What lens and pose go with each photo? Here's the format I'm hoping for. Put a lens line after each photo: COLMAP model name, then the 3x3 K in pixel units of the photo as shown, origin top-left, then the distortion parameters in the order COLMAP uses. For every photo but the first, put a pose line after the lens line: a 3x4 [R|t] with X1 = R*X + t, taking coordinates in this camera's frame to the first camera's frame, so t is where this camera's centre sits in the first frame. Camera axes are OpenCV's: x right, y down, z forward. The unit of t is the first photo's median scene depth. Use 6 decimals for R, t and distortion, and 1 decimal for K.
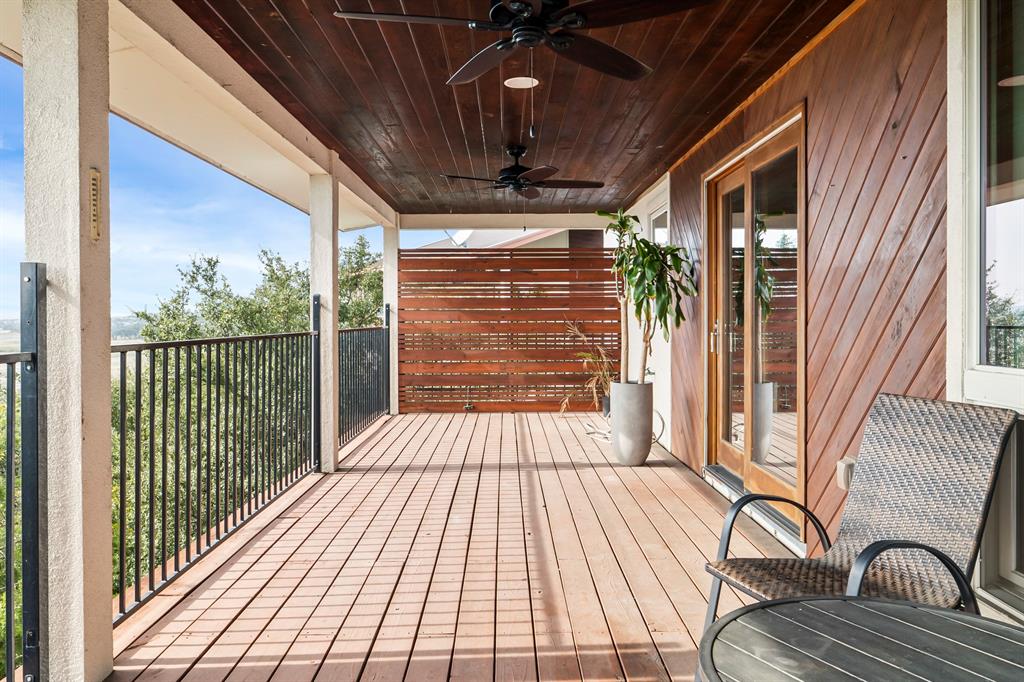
lens RADIAL K [[748.2, 0, 515.7], [0, 748.2, 321.4], [0, 0, 1]] dist [-0.004432, -0.006790]
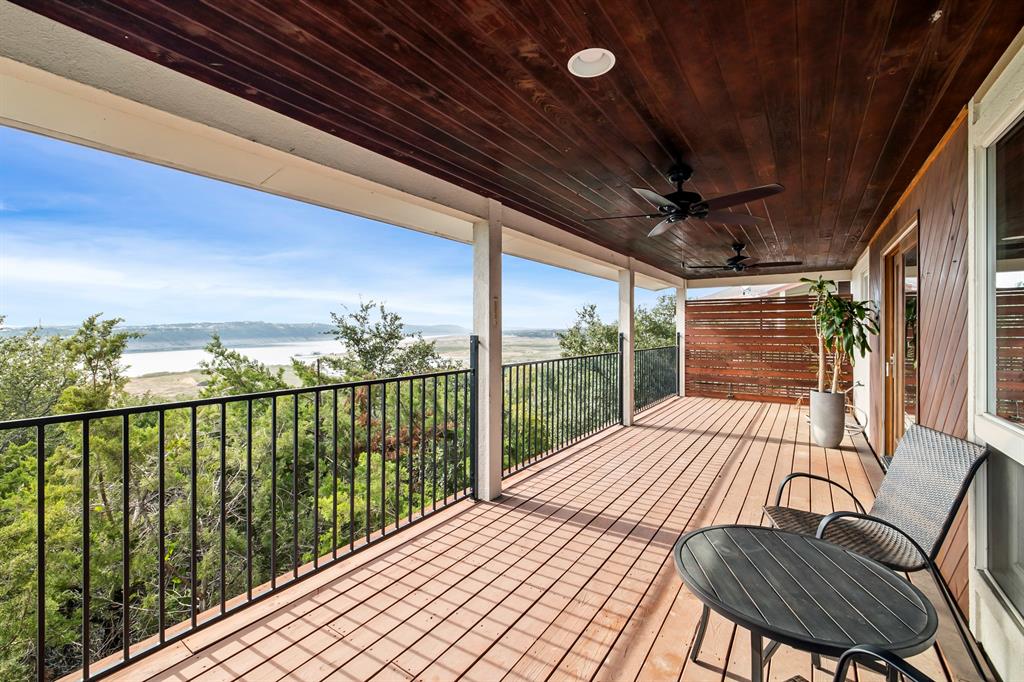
lens RADIAL K [[435.2, 0, 511.7], [0, 435.2, 331.7], [0, 0, 1]] dist [0.001180, -0.000204]
pose [[0.823017, 0.006893, -0.567975, 0.140959], [-0.008135, 0.999967, 0.000347, -0.036757], [0.567958, 0.004335, 0.823046, -0.086448]]
